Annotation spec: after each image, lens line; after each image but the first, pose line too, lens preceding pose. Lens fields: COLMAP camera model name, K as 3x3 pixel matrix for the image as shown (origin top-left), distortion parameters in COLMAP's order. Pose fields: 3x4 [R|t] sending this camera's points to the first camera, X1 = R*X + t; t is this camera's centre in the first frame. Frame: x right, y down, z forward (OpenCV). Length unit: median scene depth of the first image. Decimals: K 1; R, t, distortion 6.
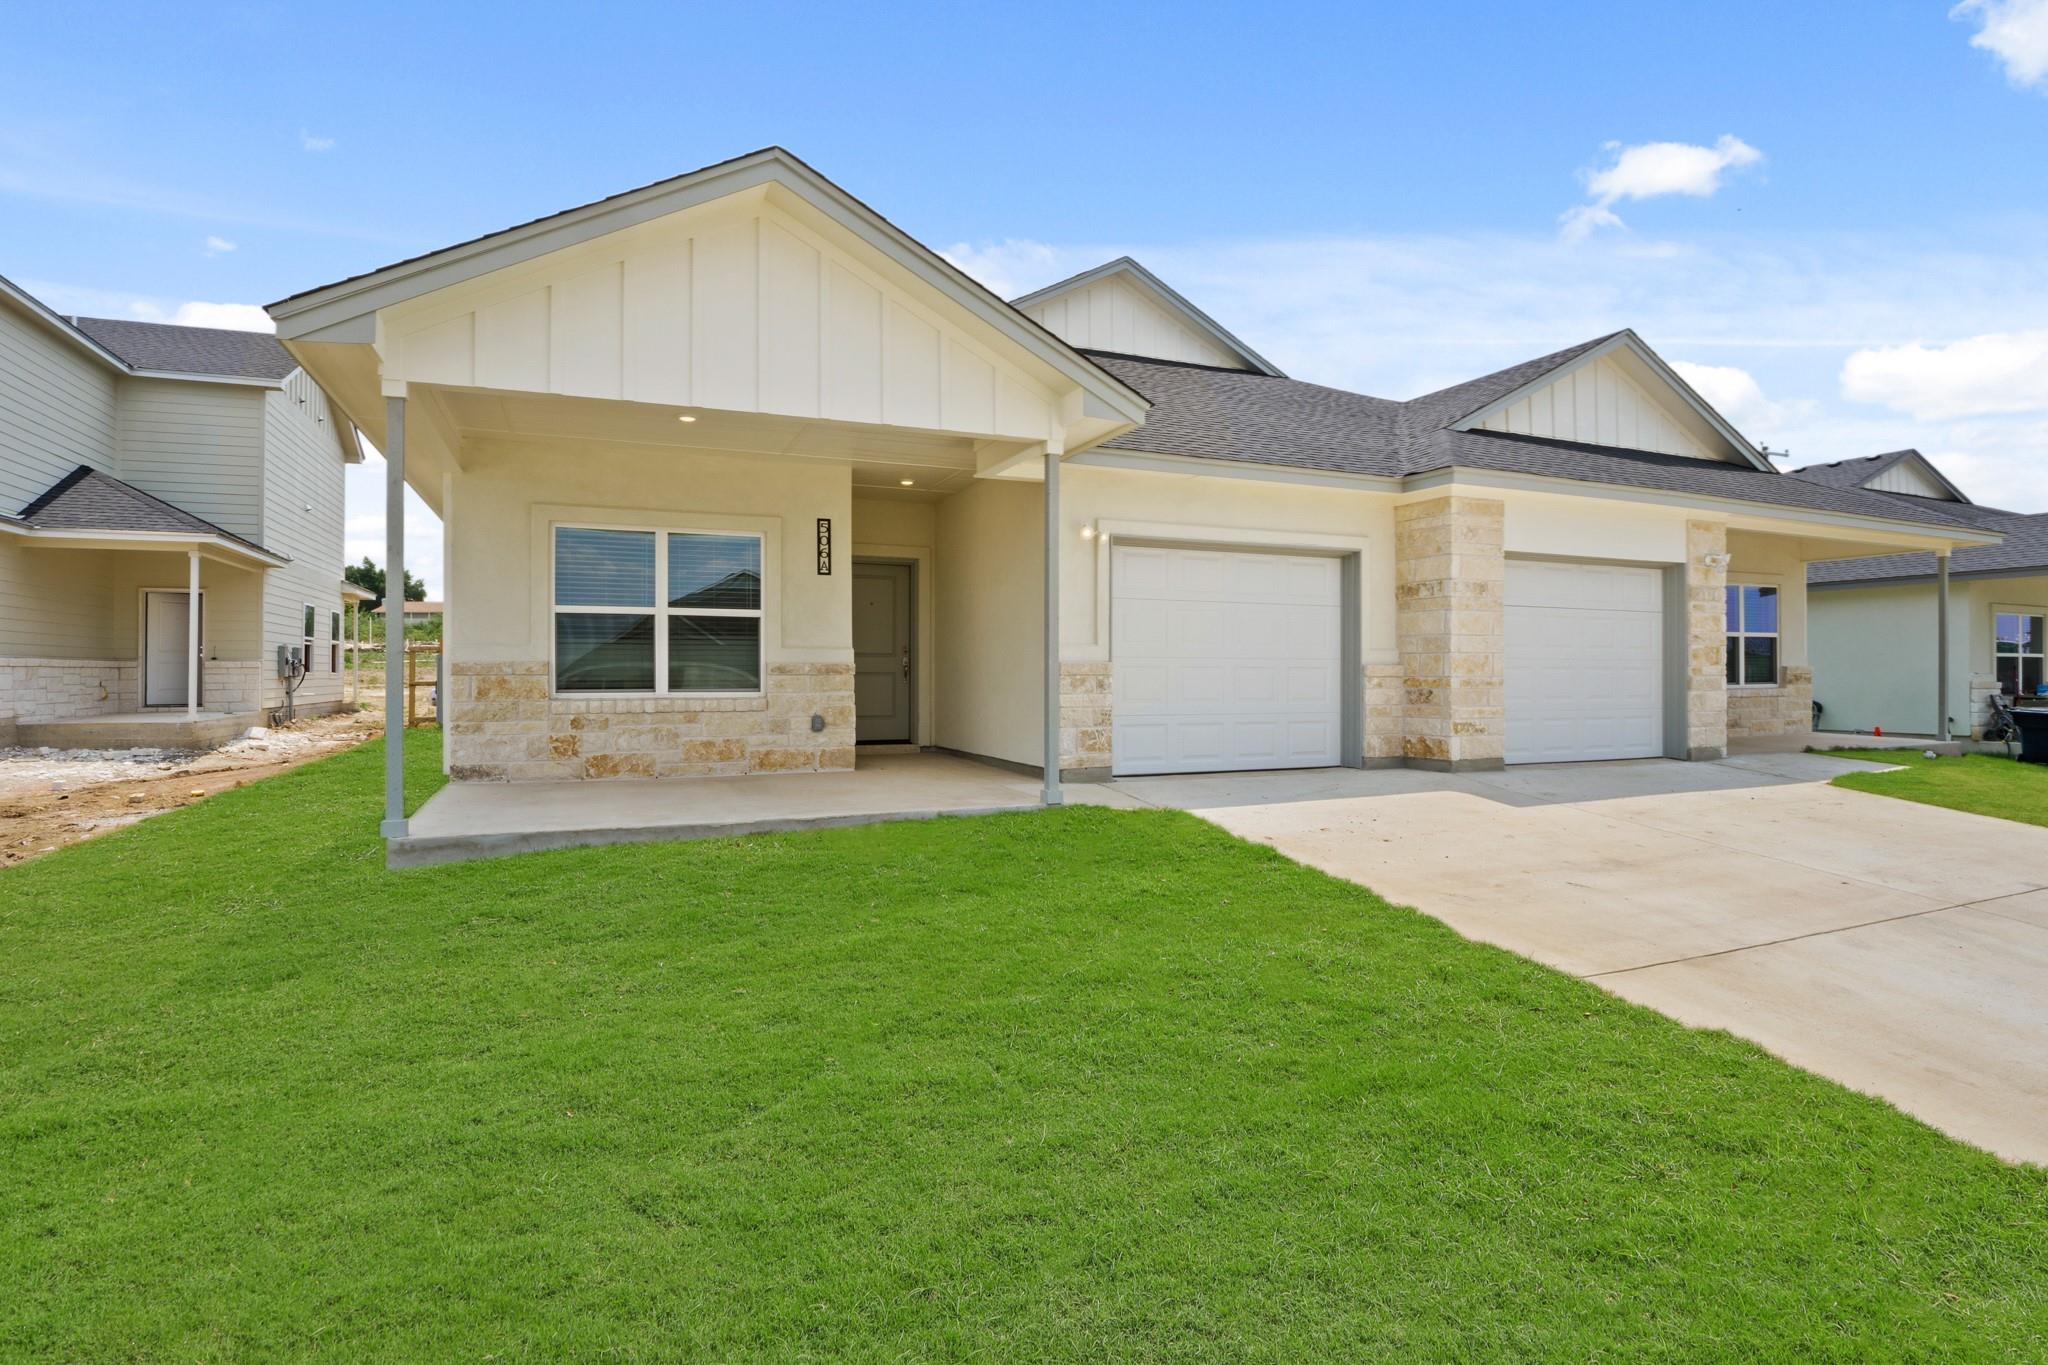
lens RADIAL K [[1000.0, 0, 1029.3], [0, 1000.0, 692.2], [0, 0, 1]] dist [-0.019619, -0.001120]
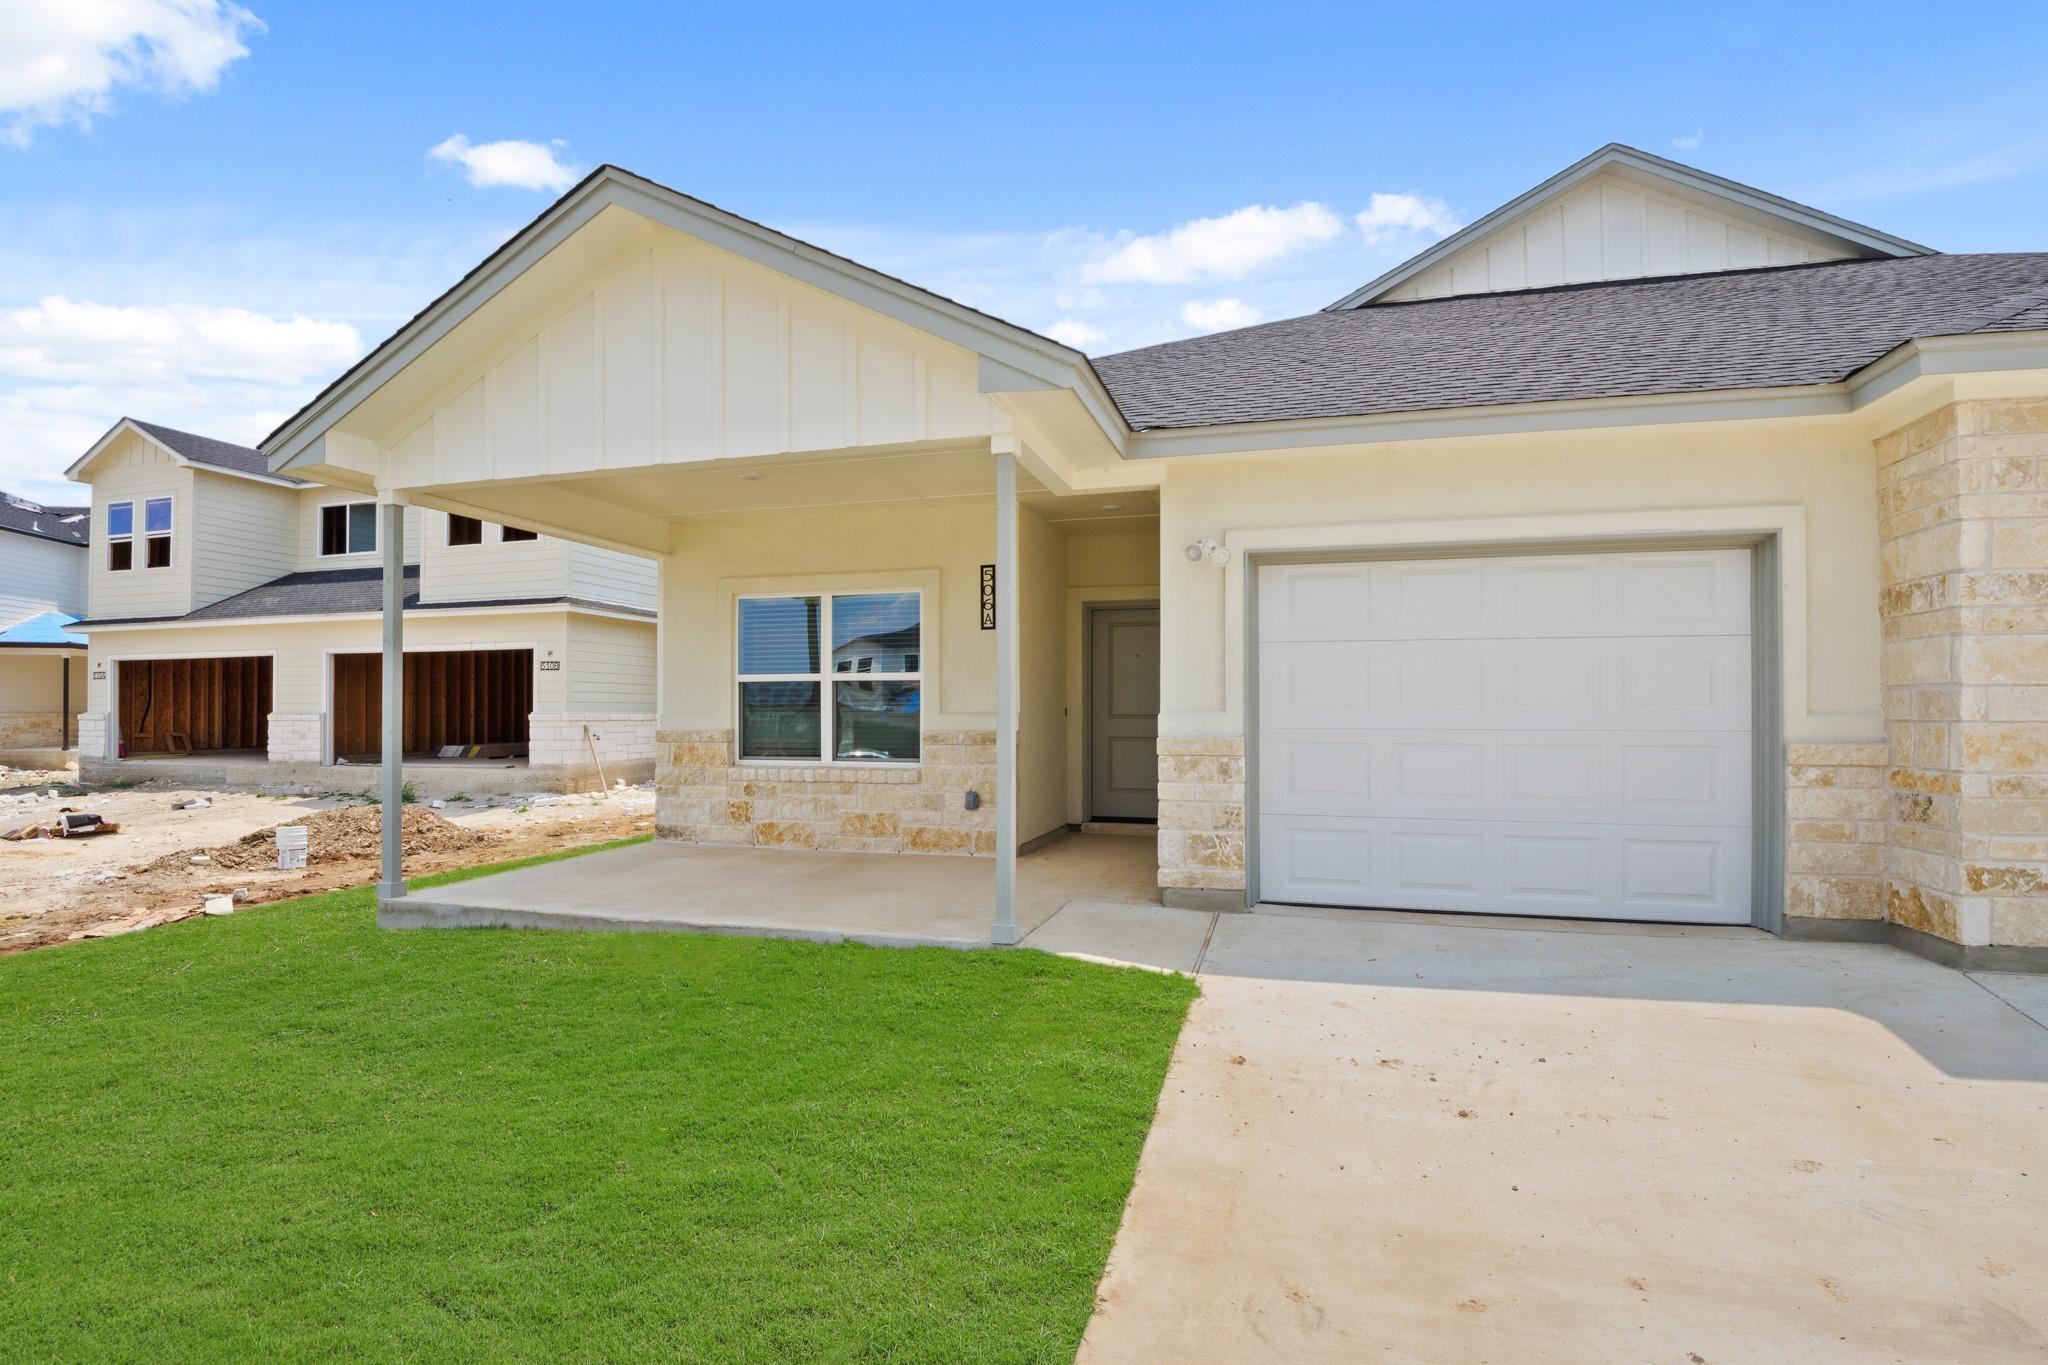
lens RADIAL K [[1004.9, 0, 1023.1], [0, 1004.9, 718.6], [0, 0, 1]] dist [-0.017805, -0.016793]
pose [[0.771016, 0.003342, -0.636807, 0.380941], [-0.011689, 0.999892, -0.008906, -0.032954], [0.636709, 0.014310, 0.770972, 0.351868]]
